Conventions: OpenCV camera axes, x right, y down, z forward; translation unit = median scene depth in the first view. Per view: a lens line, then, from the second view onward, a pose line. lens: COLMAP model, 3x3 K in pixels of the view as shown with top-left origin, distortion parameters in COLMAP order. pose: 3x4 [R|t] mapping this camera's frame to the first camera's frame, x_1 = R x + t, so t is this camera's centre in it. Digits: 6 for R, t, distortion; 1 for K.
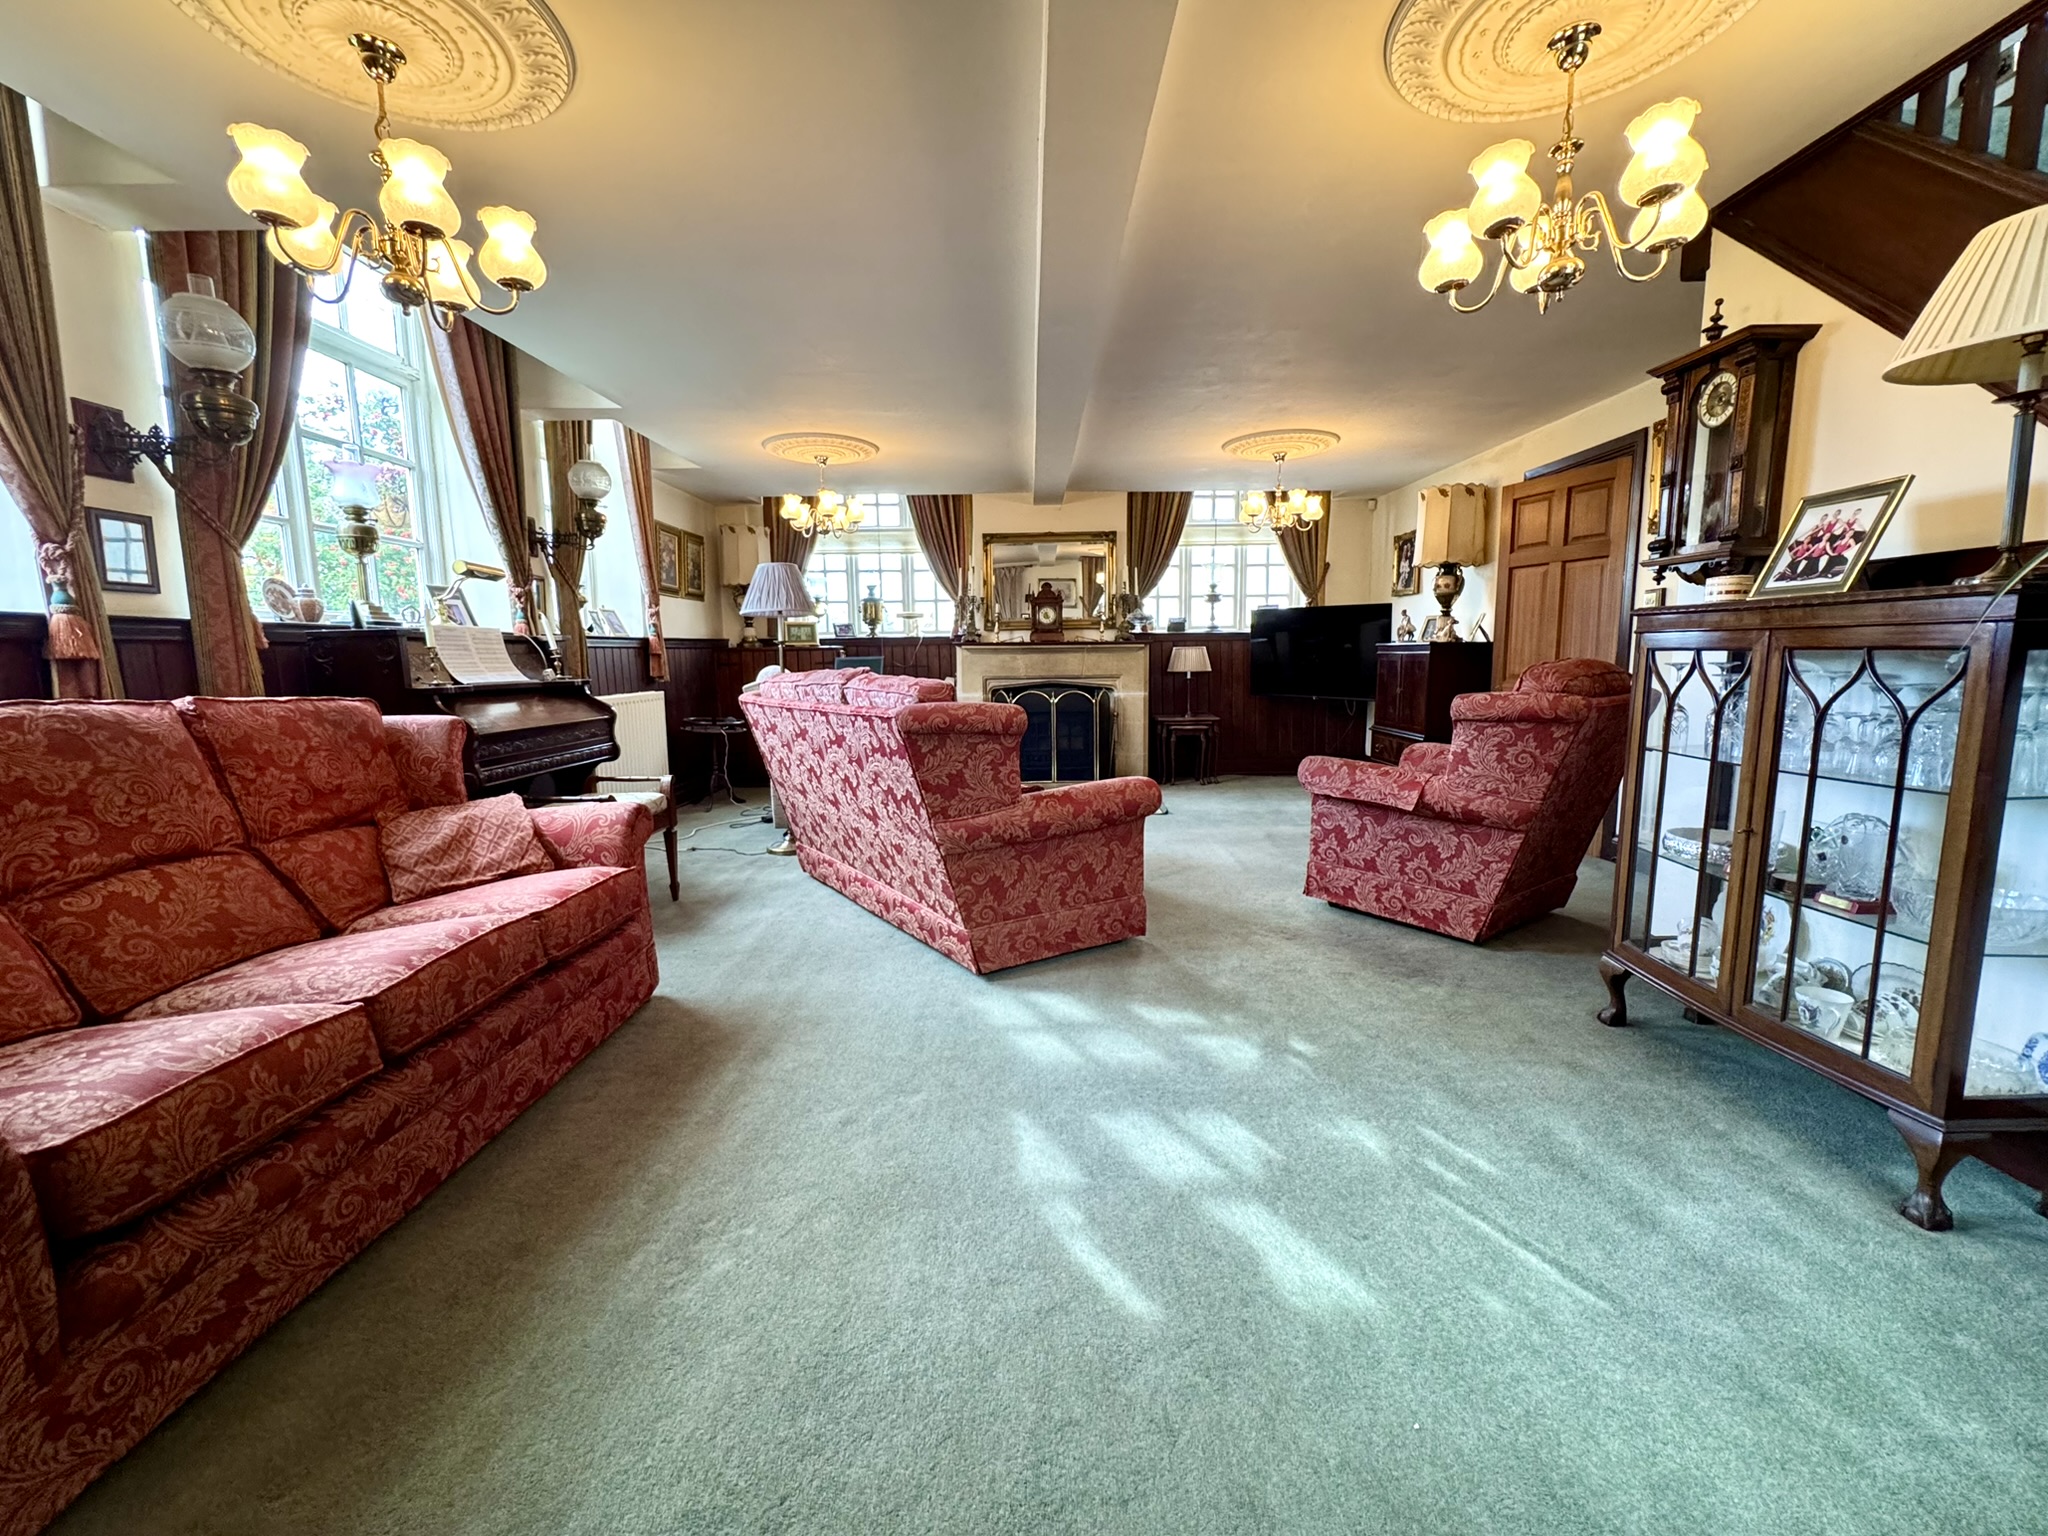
lens RADIAL K [[858.3, 0, 1023.0], [0, 858.3, 772.5], [0, 0, 1]] dist [-0.006062, 0.000282]
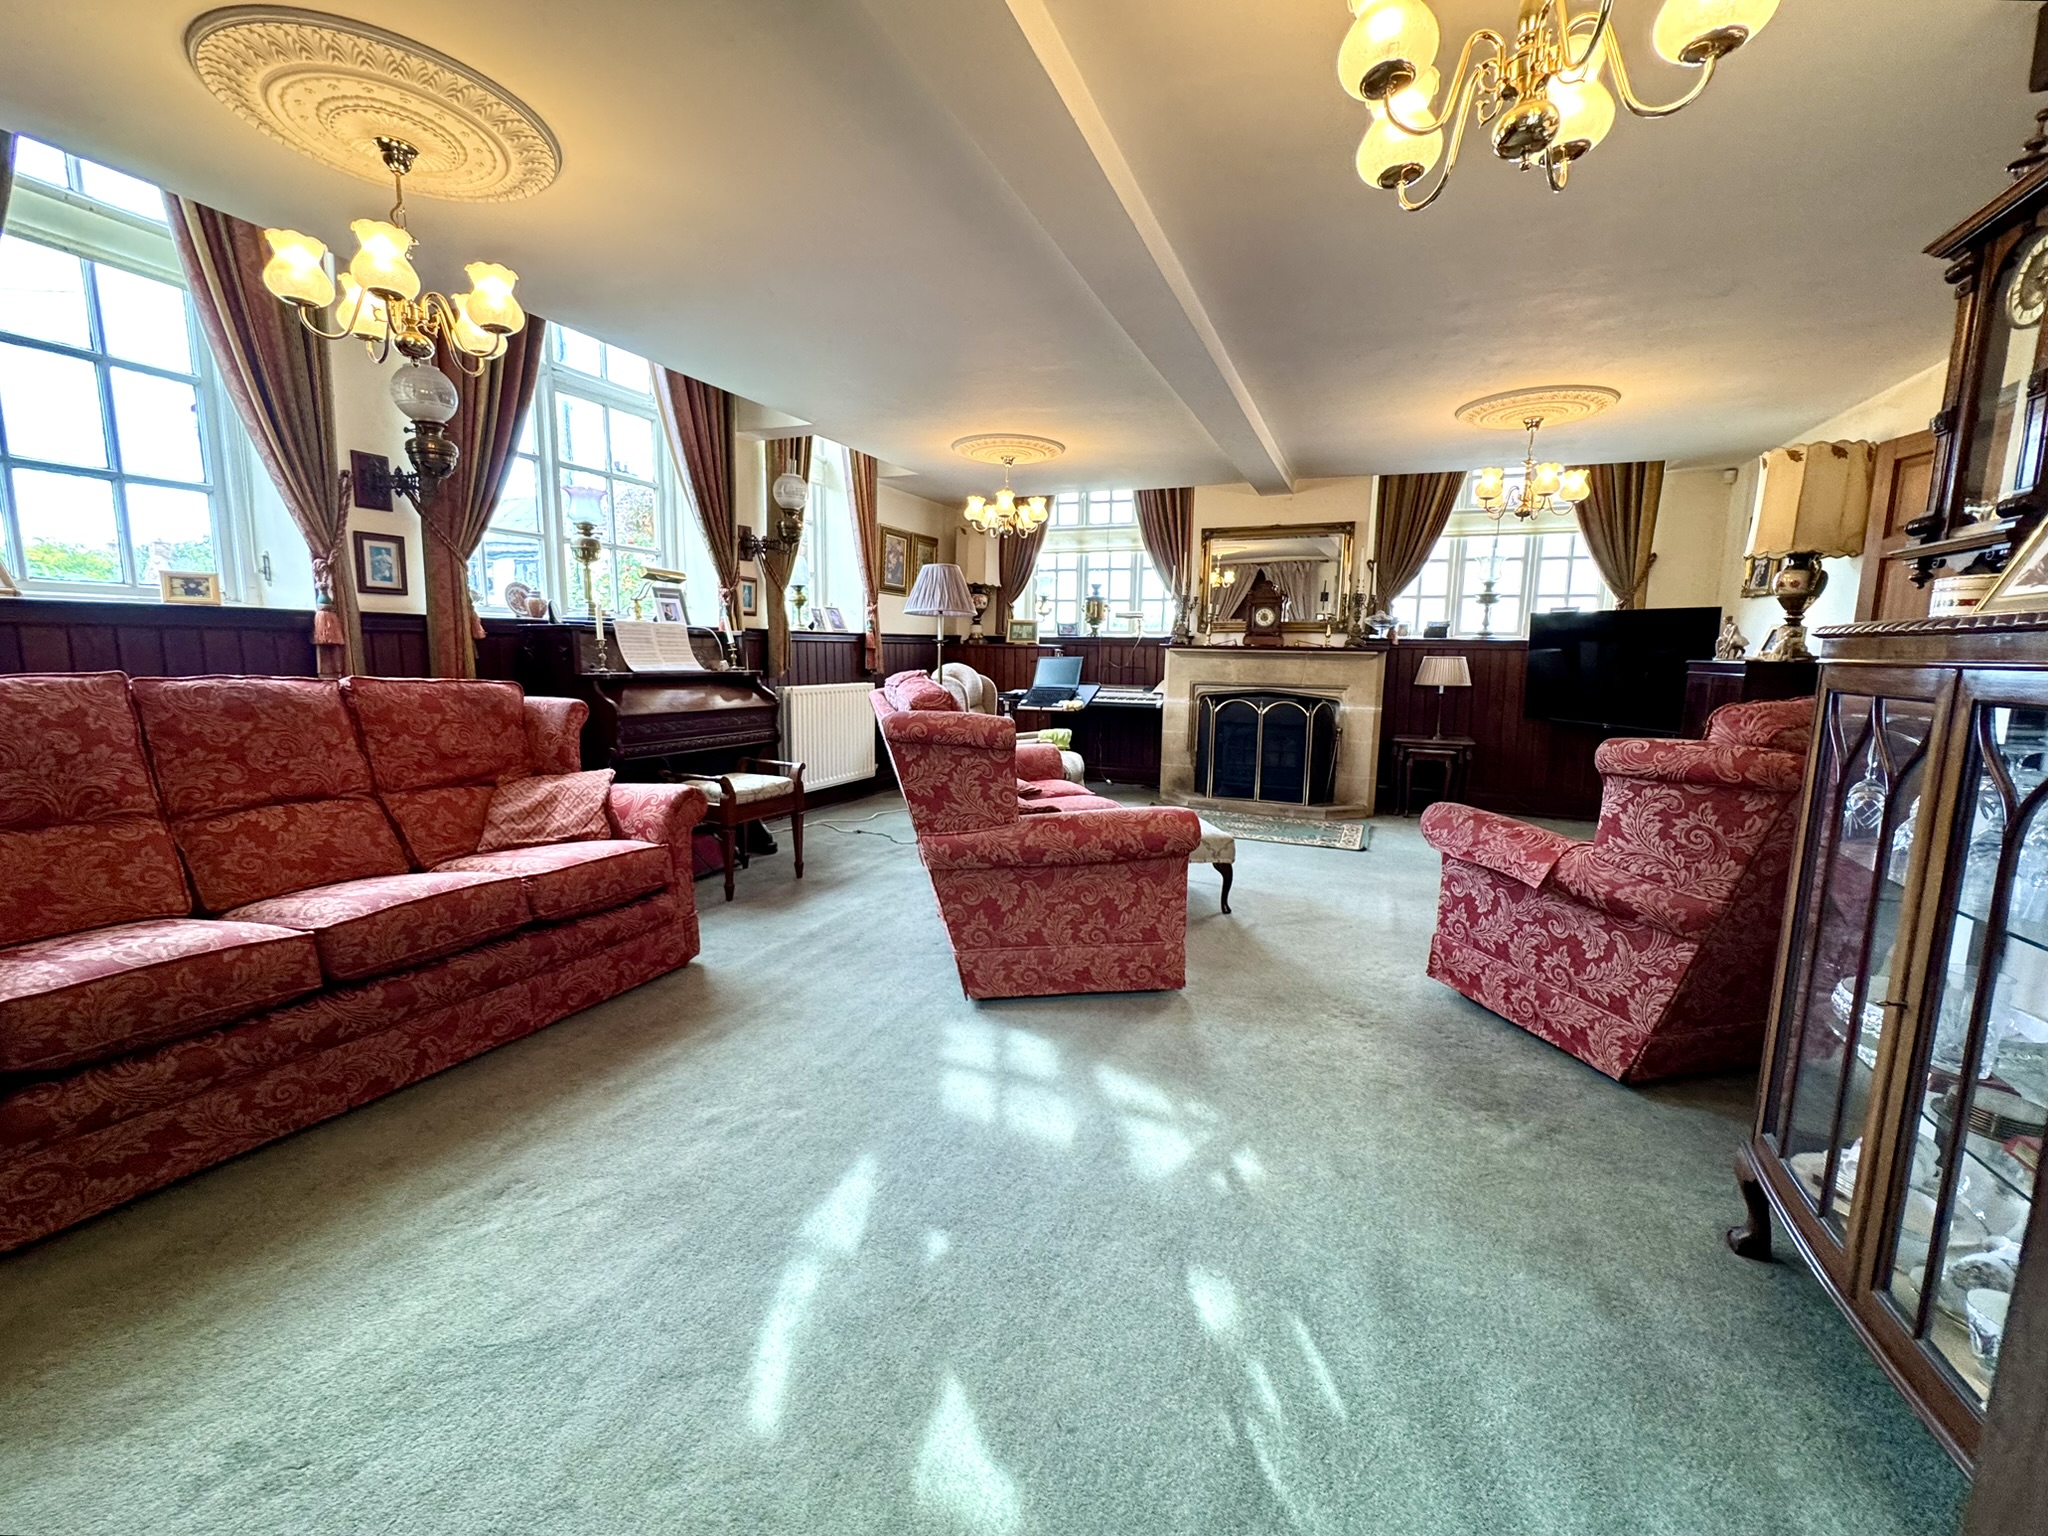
lens RADIAL K [[858.3, 0, 1017.6], [0, 858.3, 770.6], [0, 0, 1]] dist [-0.006062, 0.000282]
pose [[0.916606, 0.082173, -0.391256, 0.362791], [-0.081174, 0.996516, 0.019124, -0.040106], [0.391464, 0.014231, 0.920083, 0.151920]]
